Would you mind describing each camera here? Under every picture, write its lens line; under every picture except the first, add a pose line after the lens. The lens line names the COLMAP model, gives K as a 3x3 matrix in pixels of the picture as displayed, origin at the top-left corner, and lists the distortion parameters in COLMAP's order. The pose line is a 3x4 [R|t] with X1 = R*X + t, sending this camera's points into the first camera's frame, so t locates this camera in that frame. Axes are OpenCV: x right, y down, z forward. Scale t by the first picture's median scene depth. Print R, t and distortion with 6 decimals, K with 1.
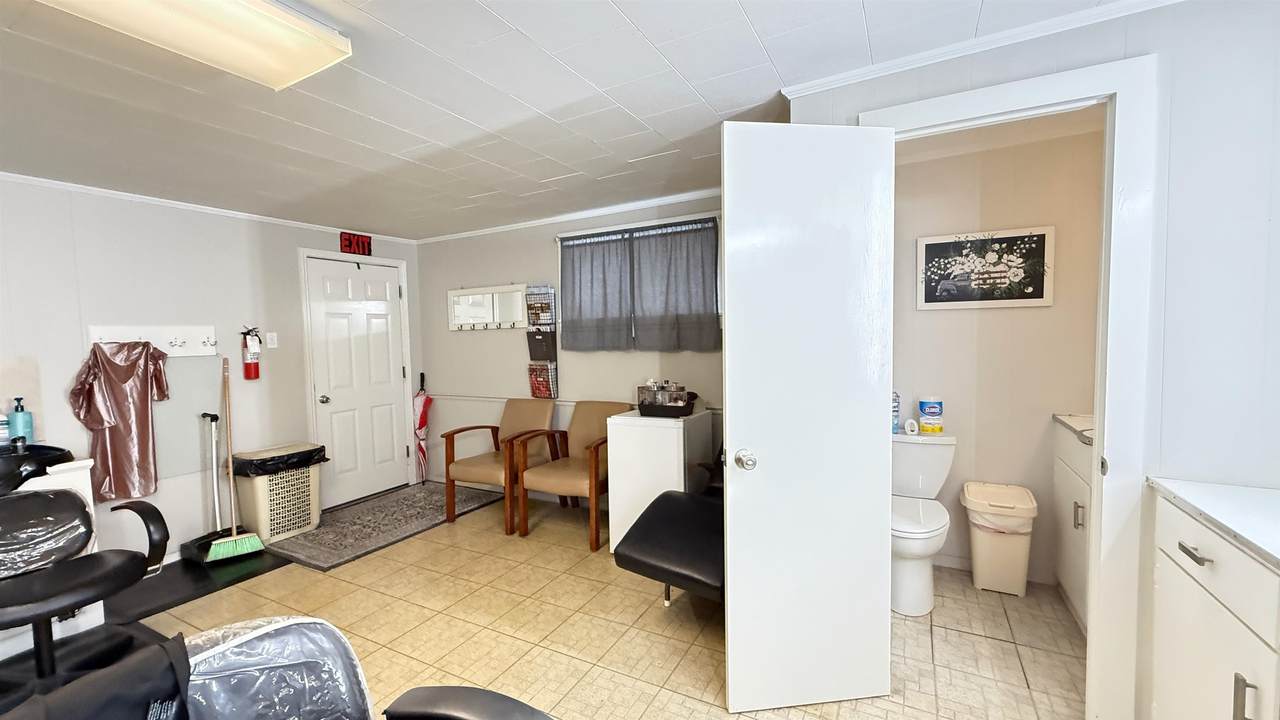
lens RADIAL K [[509.4, 0, 640.3], [0, 509.4, 361.2], [0, 0, 1]] dist [-0.001386, -0.000156]
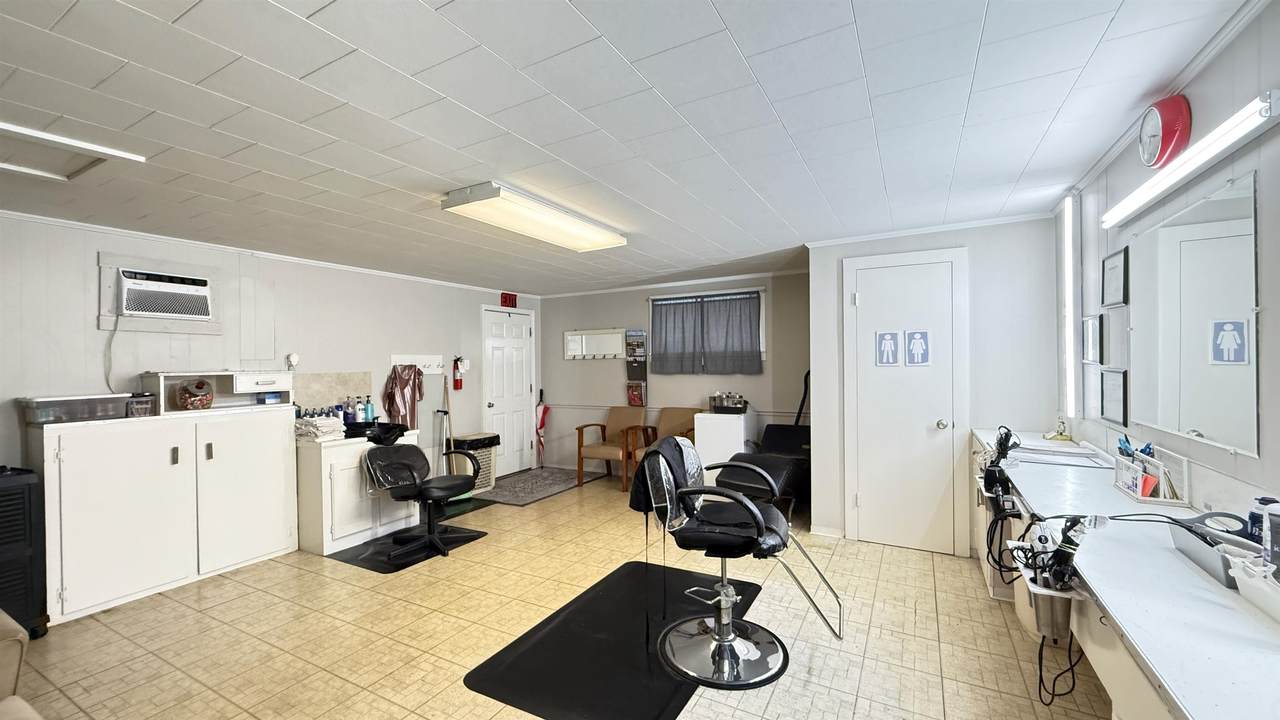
lens RADIAL K [[509.4, 0, 639.6], [0, 509.4, 361.6], [0, 0, 1]] dist [-0.001386, -0.000156]
pose [[0.999901, 0.010635, -0.009170, -0.186584], [-0.011138, 0.998337, -0.056568, 0.030229], [0.008553, 0.056664, 0.998357, -0.524426]]
